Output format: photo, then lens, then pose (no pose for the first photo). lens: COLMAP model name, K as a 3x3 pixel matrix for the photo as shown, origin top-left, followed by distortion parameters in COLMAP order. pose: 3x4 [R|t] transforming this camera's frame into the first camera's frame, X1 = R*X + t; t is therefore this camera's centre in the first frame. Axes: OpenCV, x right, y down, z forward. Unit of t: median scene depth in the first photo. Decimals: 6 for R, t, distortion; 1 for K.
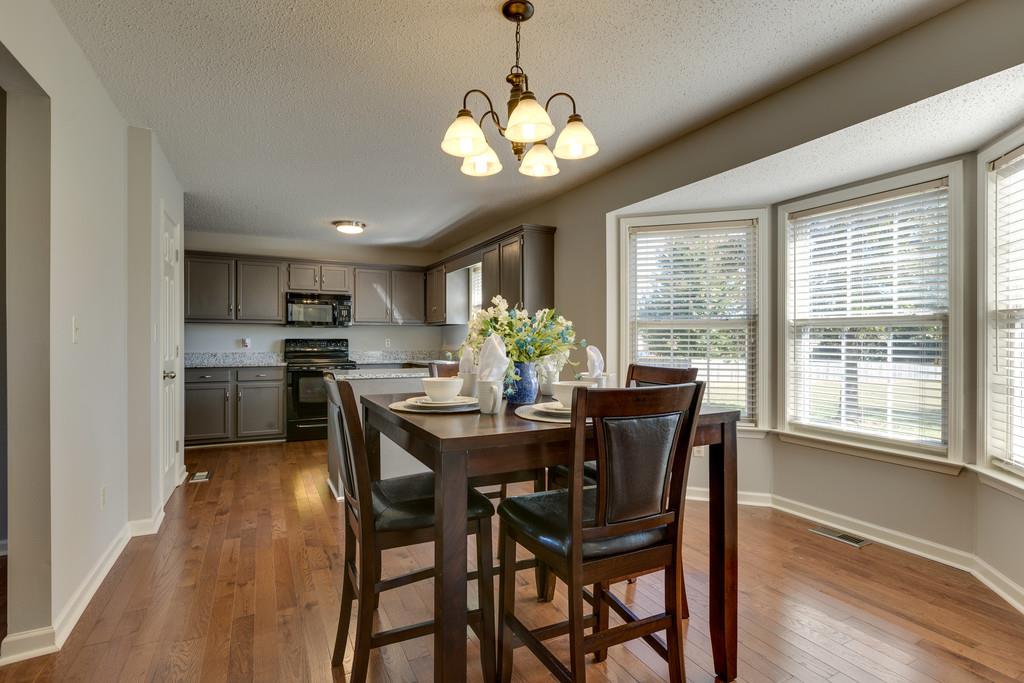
lens RADIAL K [[483.3, 0, 512.0], [0, 483.3, 341.5], [0, 0, 1]] dist [-0.016370, 0.000187]
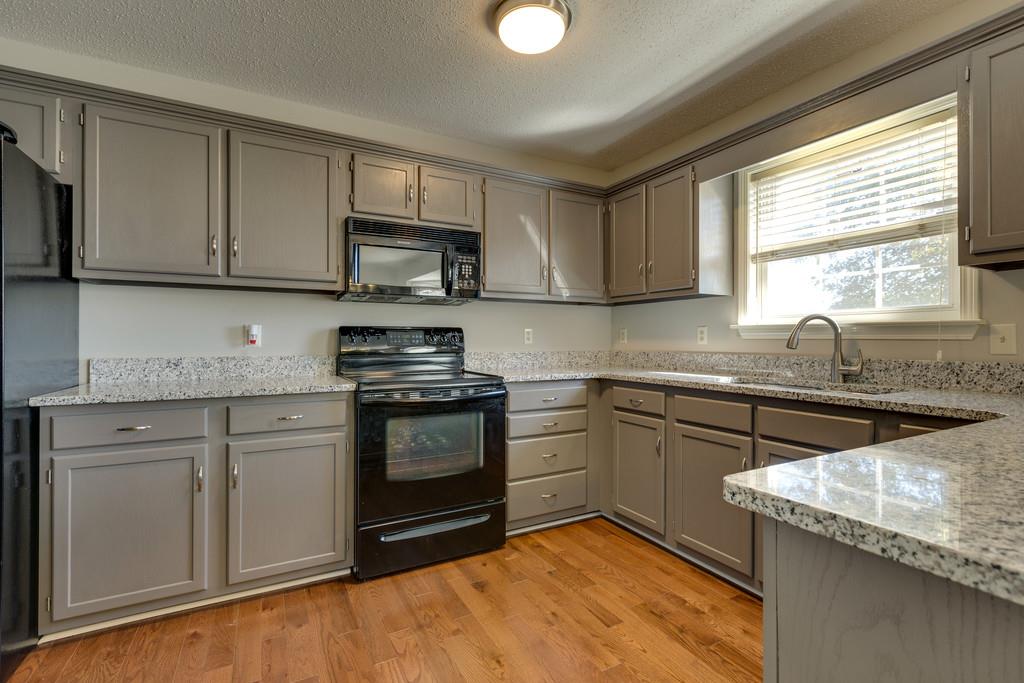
lens RADIAL K [[463.0, 0, 512.0], [0, 463.0, 341.5], [0, 0, 1]] dist [-0.000524, -0.000007]
pose [[0.999944, 0.001151, 0.010565, -0.342877], [-0.001162, 0.999999, 0.001031, 0.009171], [-0.010564, -0.001044, 0.999944, 0.616287]]
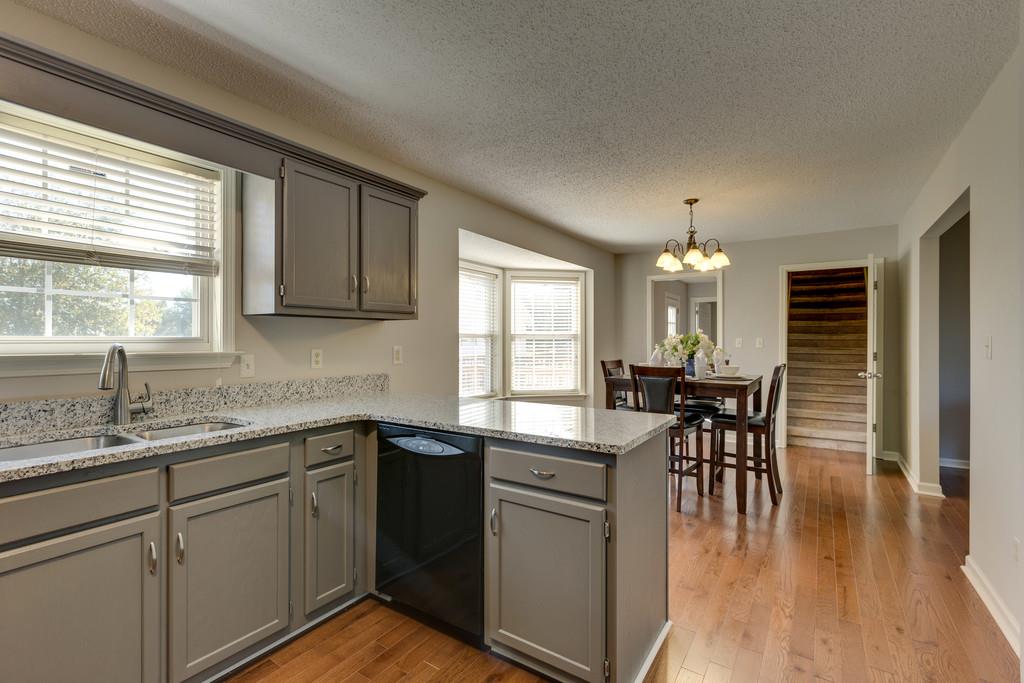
lens RADIAL K [[463.0, 0, 512.0], [0, 463.0, 341.5], [0, 0, 1]] dist [-0.000524, -0.000007]
pose [[-0.481466, -0.003805, 0.876456, -0.491943], [0.002623, 0.999980, 0.005782, -0.016749], [-0.876461, 0.005083, -0.481446, 0.917378]]
